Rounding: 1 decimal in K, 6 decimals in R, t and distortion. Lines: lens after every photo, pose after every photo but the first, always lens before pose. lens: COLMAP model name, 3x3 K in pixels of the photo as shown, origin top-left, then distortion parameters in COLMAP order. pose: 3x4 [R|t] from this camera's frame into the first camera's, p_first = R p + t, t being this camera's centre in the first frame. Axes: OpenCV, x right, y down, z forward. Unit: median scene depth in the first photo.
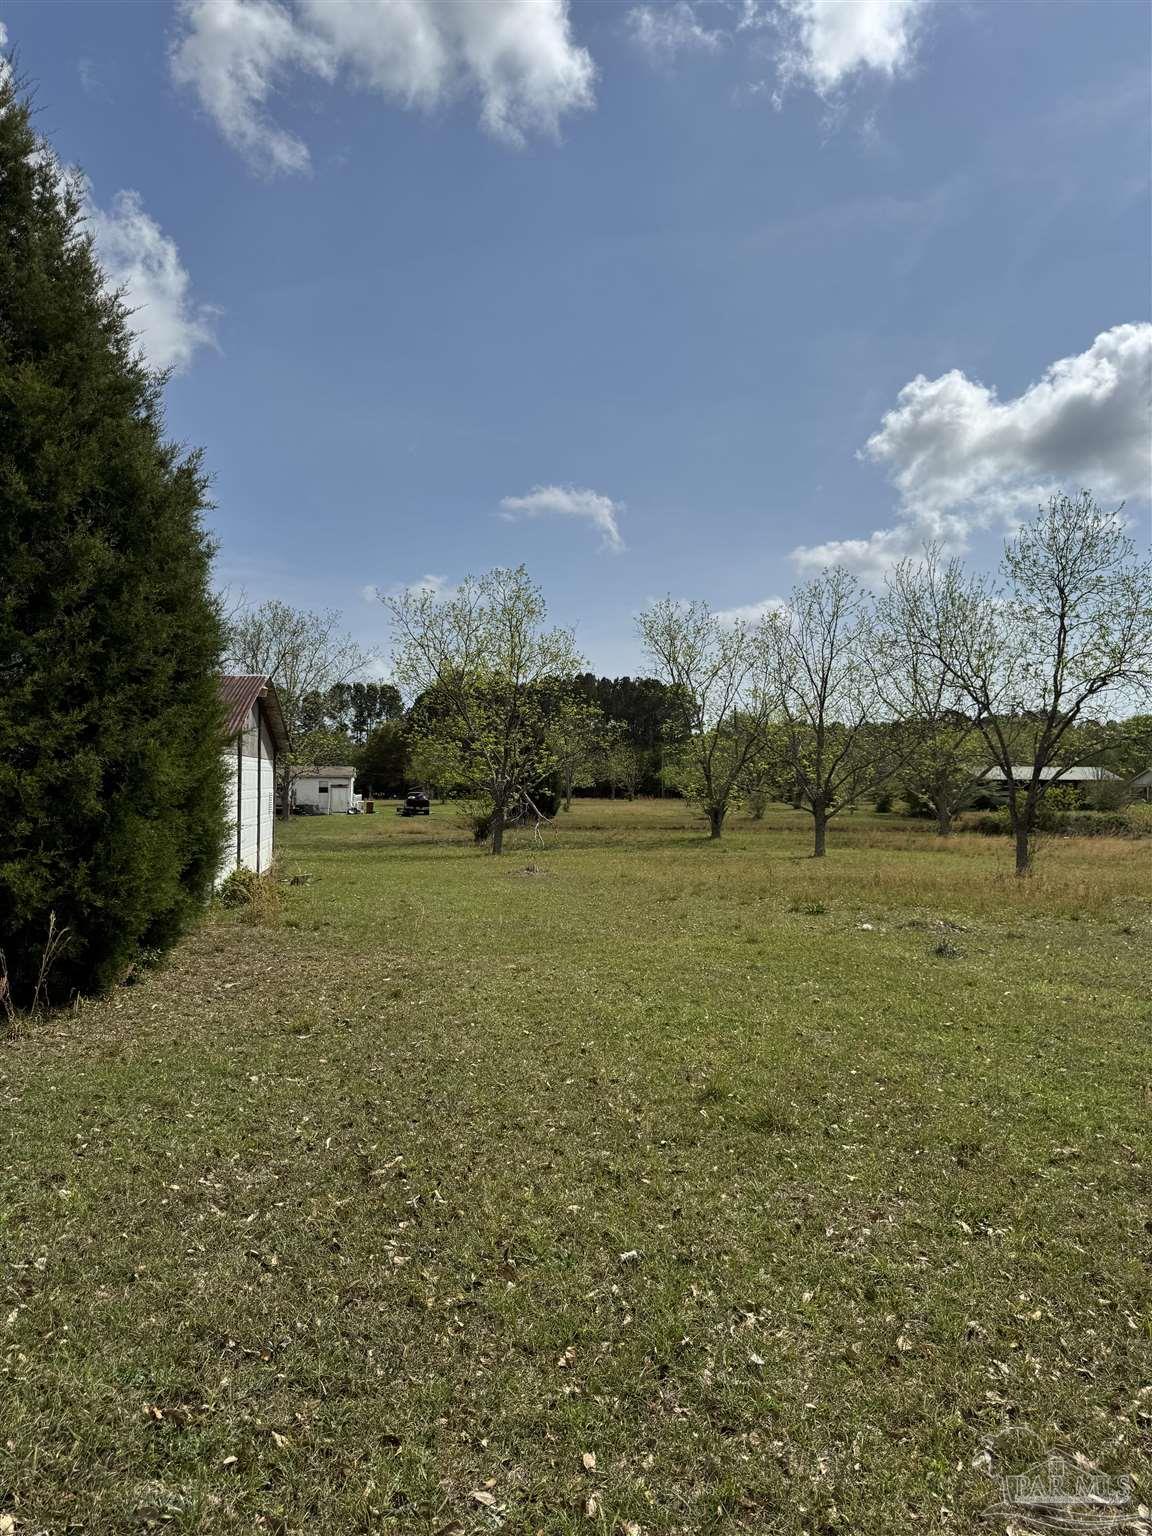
lens RADIAL K [[1093.8, 0, 564.1], [0, 1093.8, 764.9], [0, 0, 1]] dist [0.027434, -0.038435]
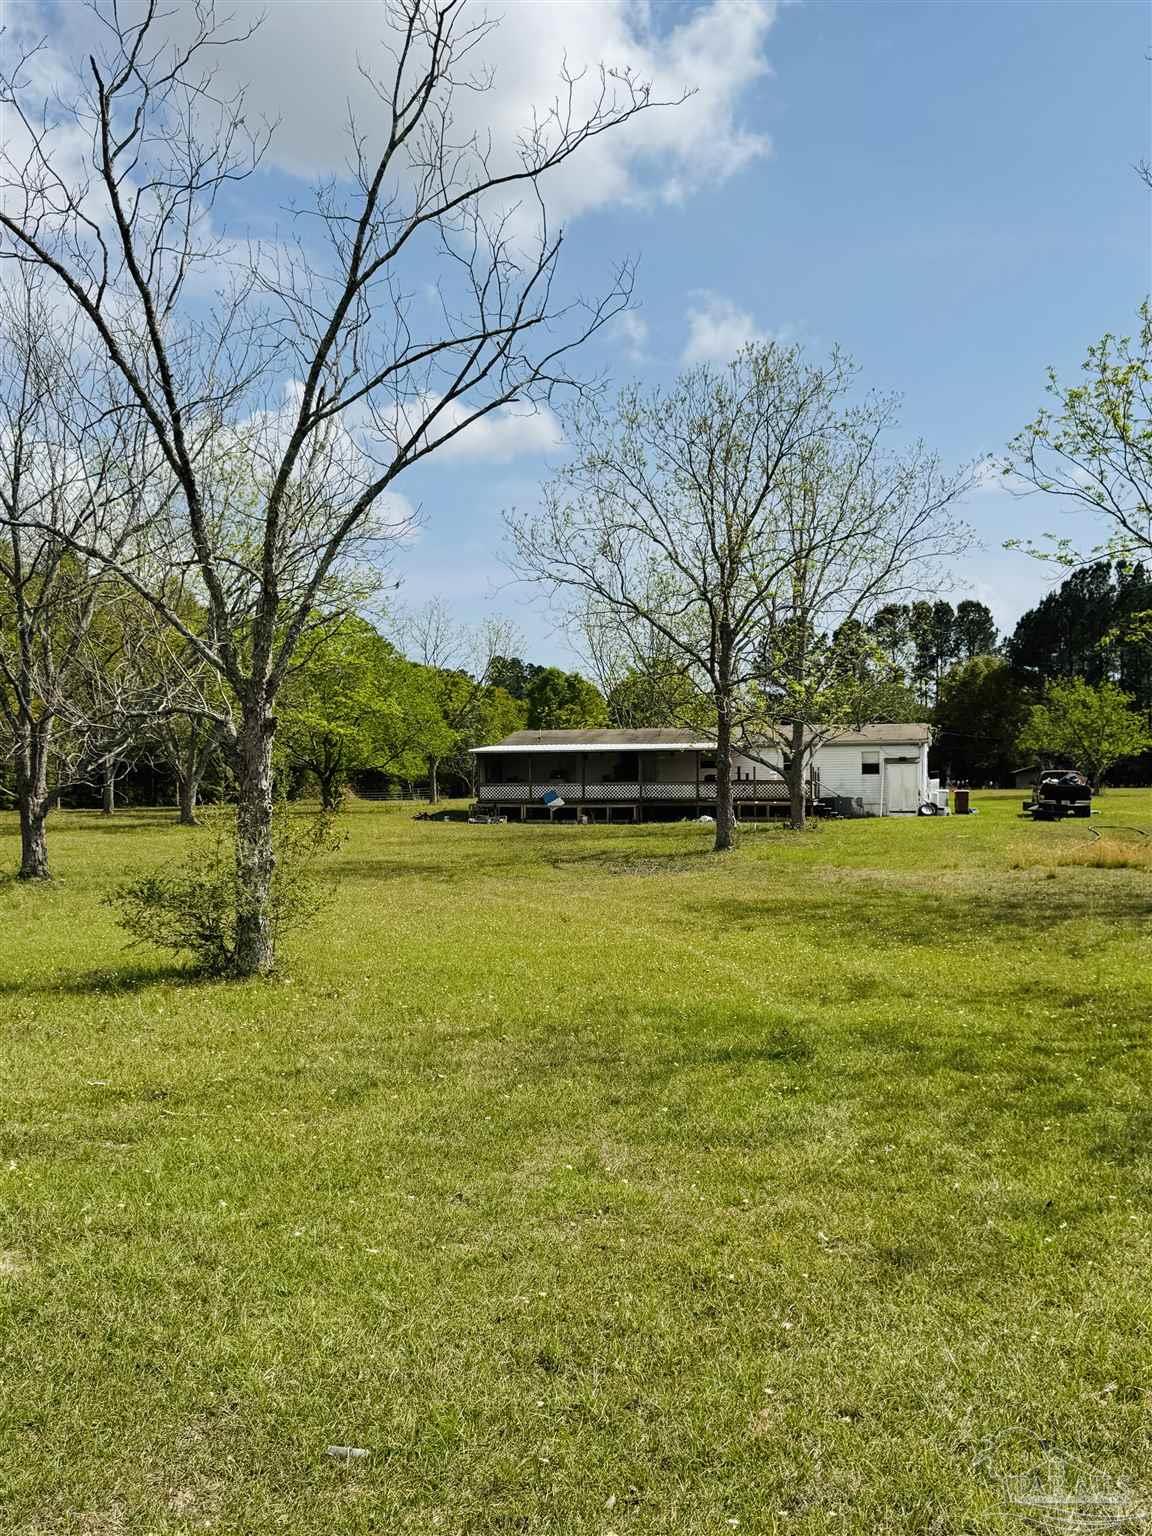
lens RADIAL K [[1534.7, 0, 575.7], [0, 1534.7, 769.6], [0, 0, 1]] dist [0.085756, 0.000000]
pose [[0.919675, -0.018611, -0.392238, -0.093704], [0.025361, 0.999606, 0.012034, 0.016390], [0.391860, -0.021015, 0.919785, 0.414681]]
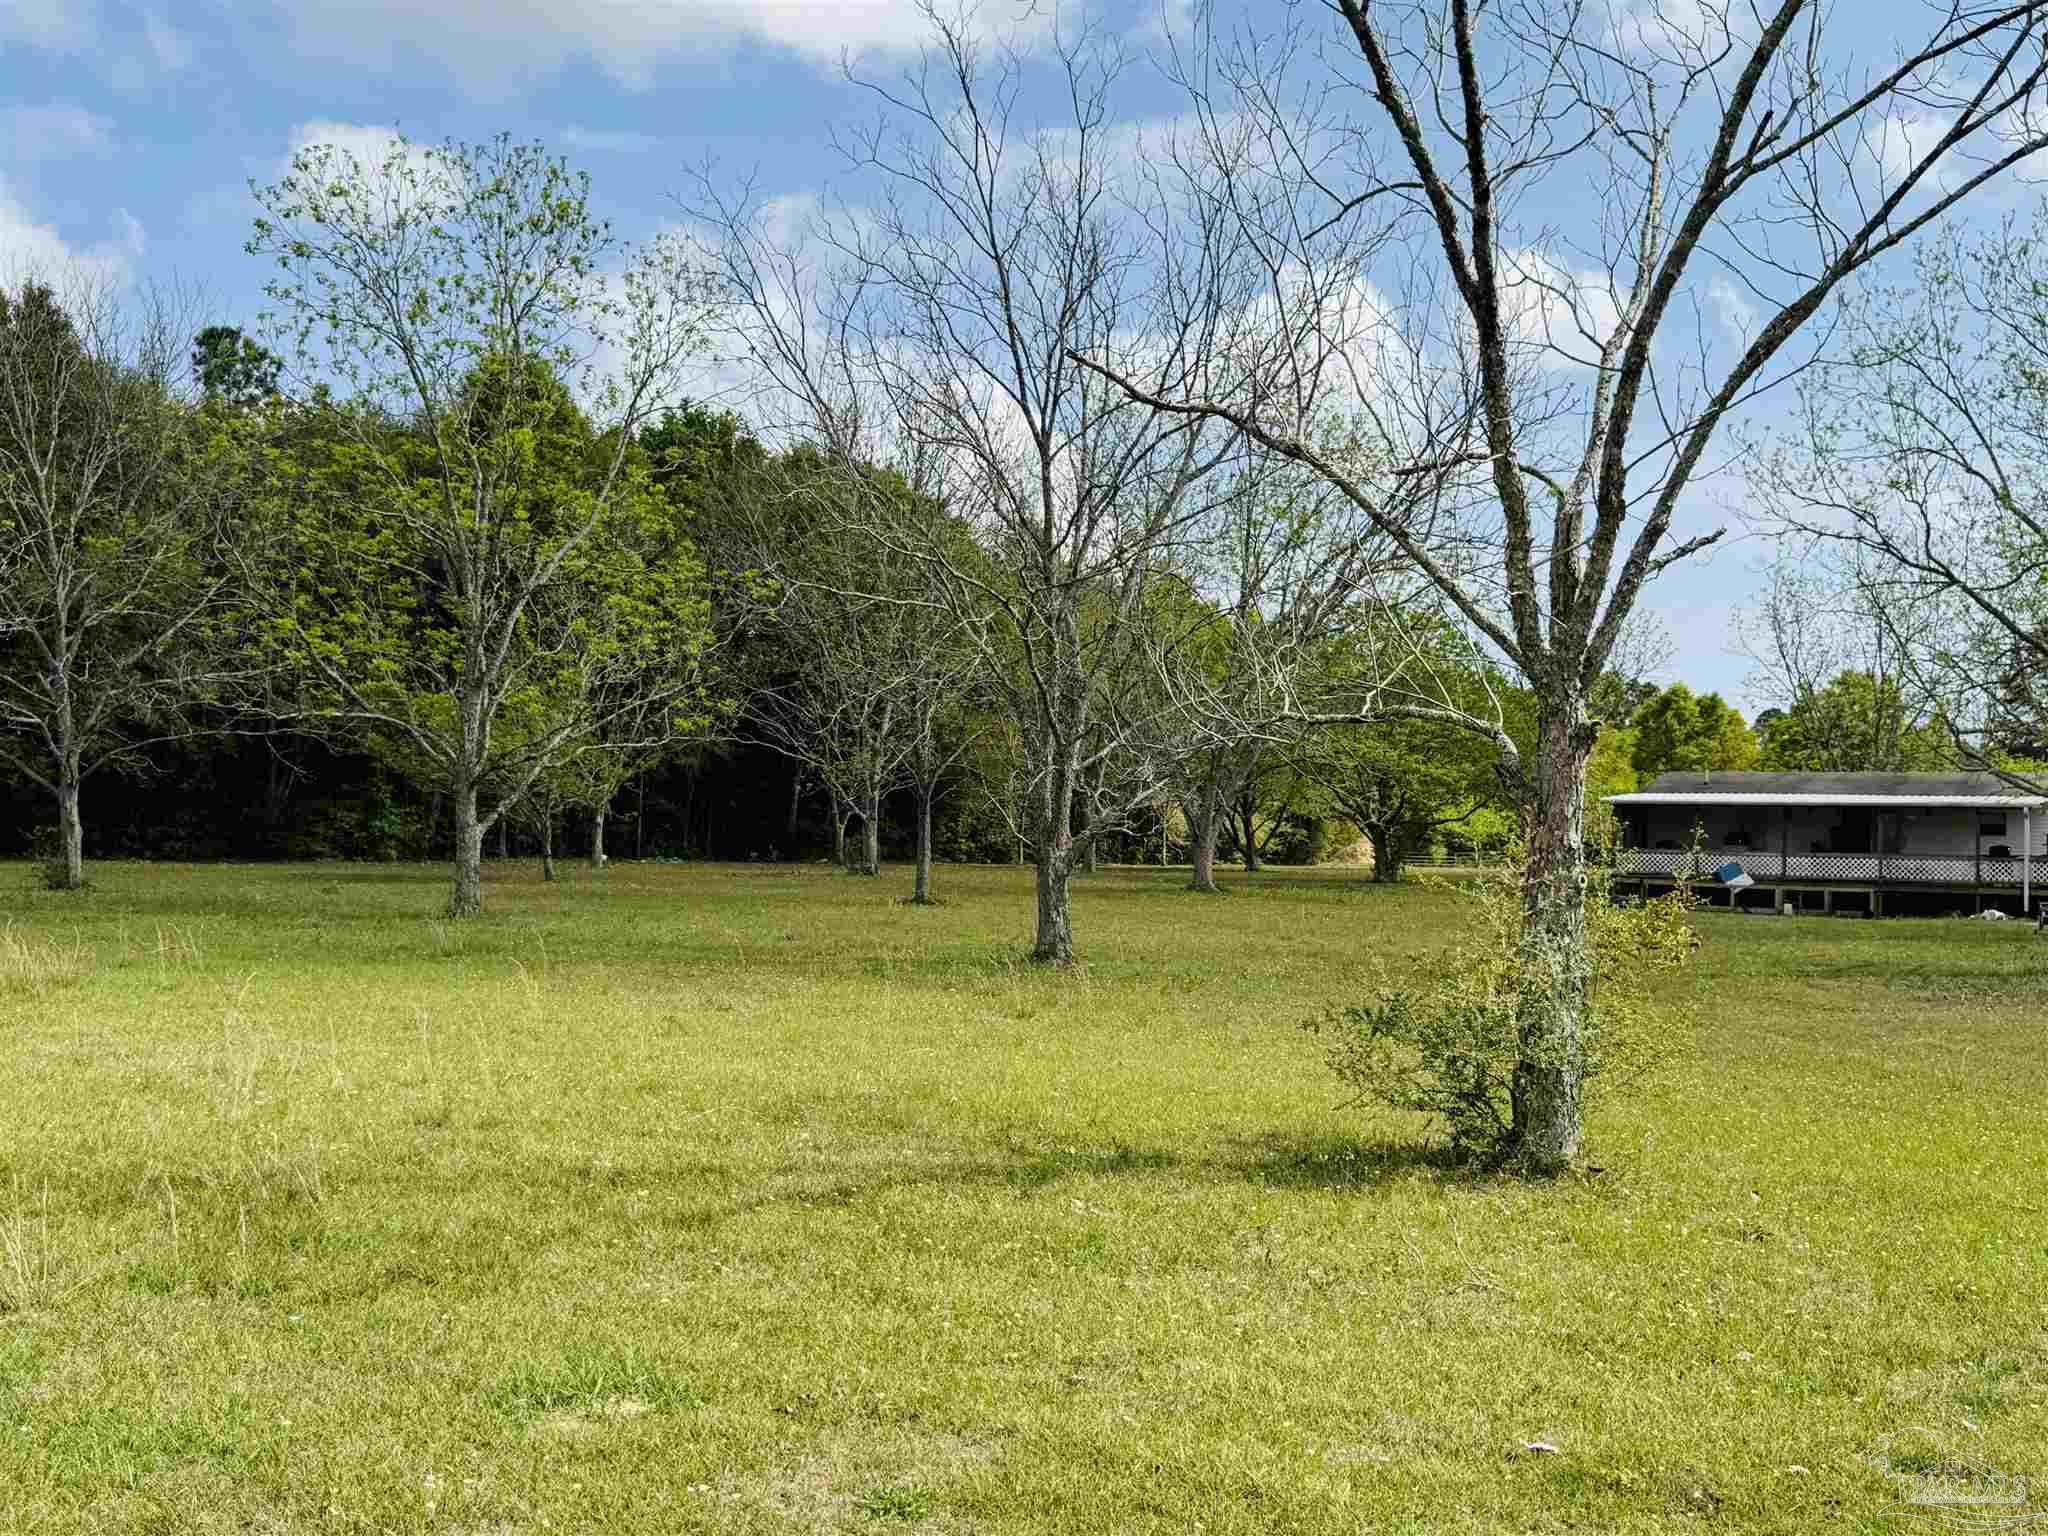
lens RADIAL K [[2046.3, 0, 1037.1], [0, 2046.3, 764.8], [0, 0, 1]] dist [0.085756, 0.000000]
pose [[0.765841, -0.013147, -0.642896, -0.159176], [0.000099, 0.999793, -0.020327, 0.017685], [0.643030, 0.015504, 0.765684, 0.448399]]
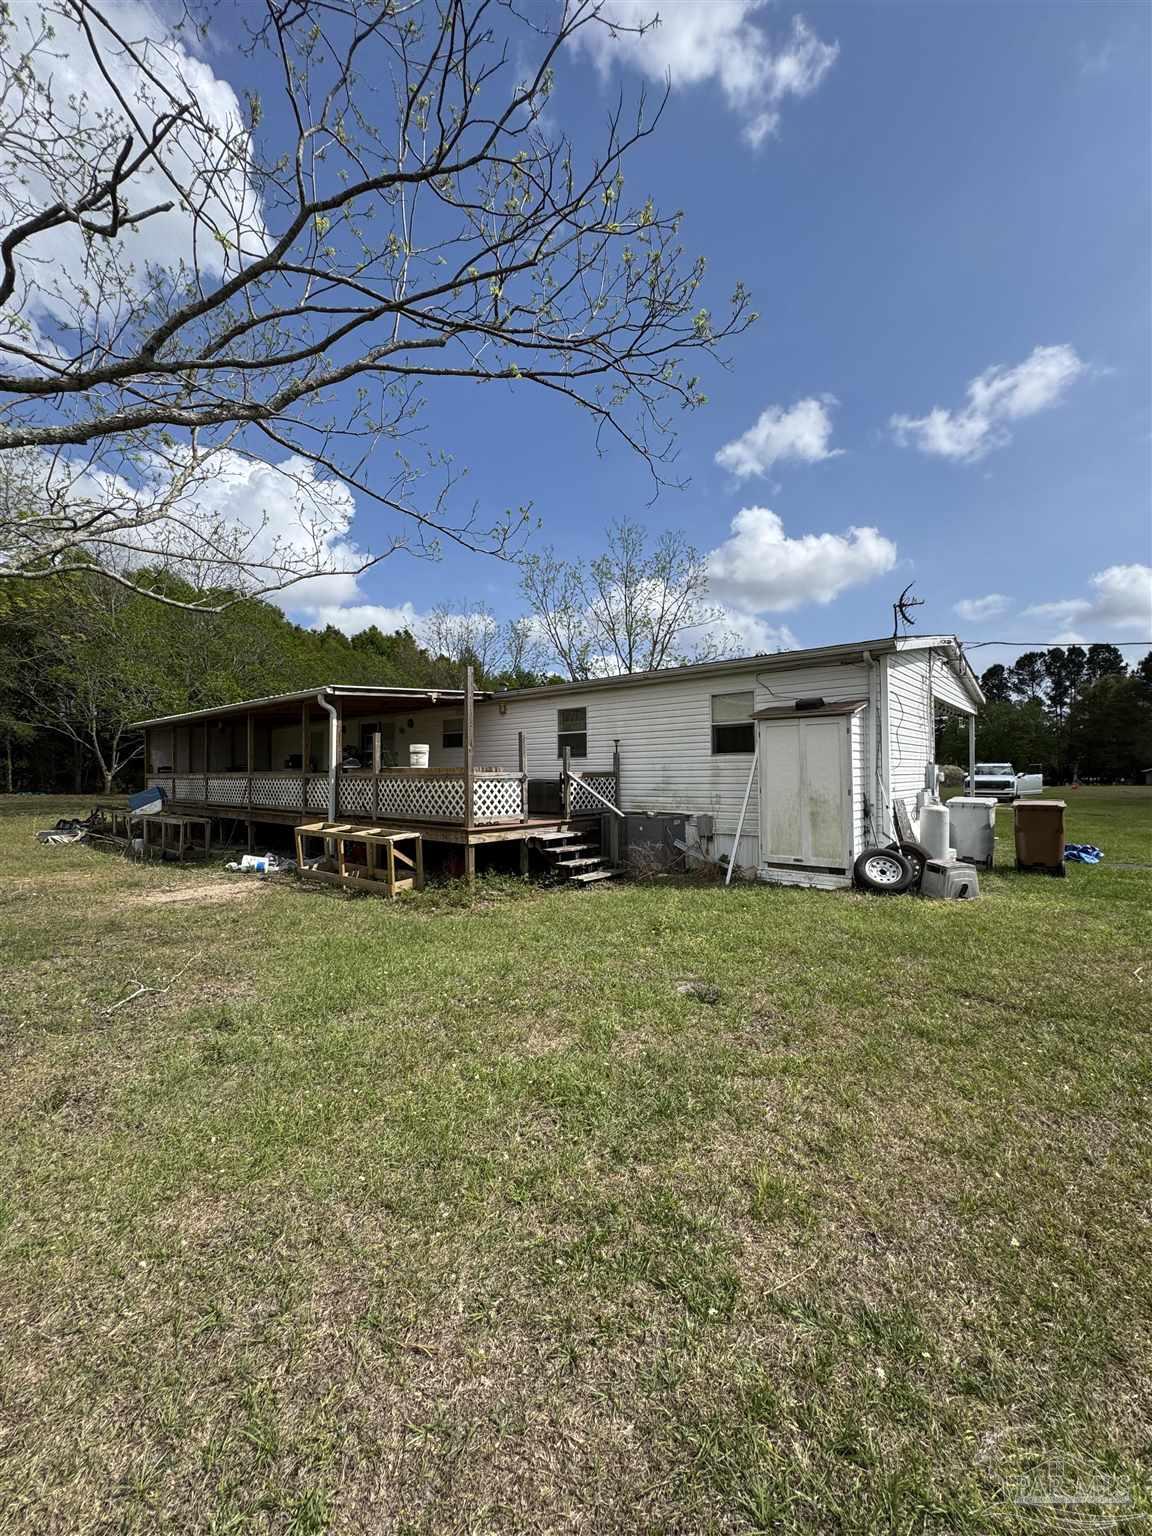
lens RADIAL K [[622.5, 0, 572.1], [0, 622.5, 763.8], [0, 0, 1]] dist [-0.000981, 0.001195]
pose [[0.652002, -0.025173, -0.757799, -0.234652], [0.024306, 0.999629, -0.012293, 0.041662], [0.757827, -0.010404, 0.652372, 1.365680]]
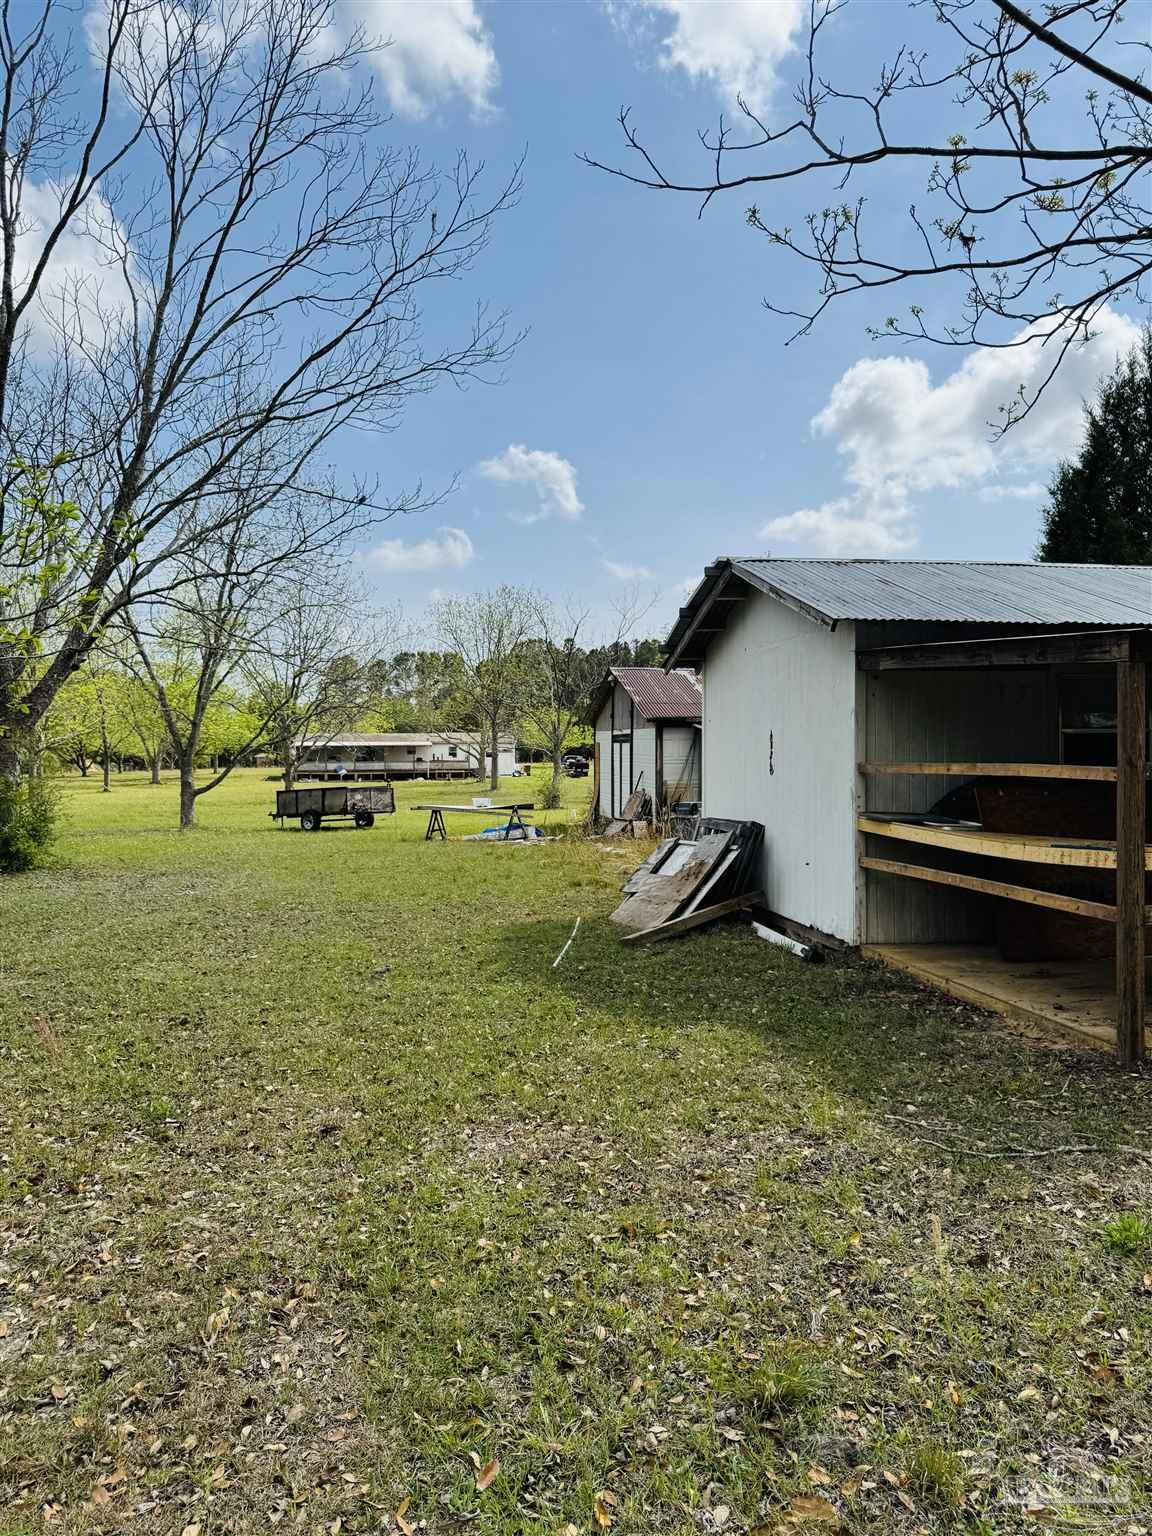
lens RADIAL K [[1093.8, 0, 574.6], [0, 1093.8, 767.1], [0, 0, 1]] dist [0.027434, -0.038435]
pose [[0.999612, -0.014370, 0.023873, -0.242882], [0.013464, 0.999199, 0.037682, -0.007270], [-0.024395, -0.037346, 0.999005, -0.132660]]
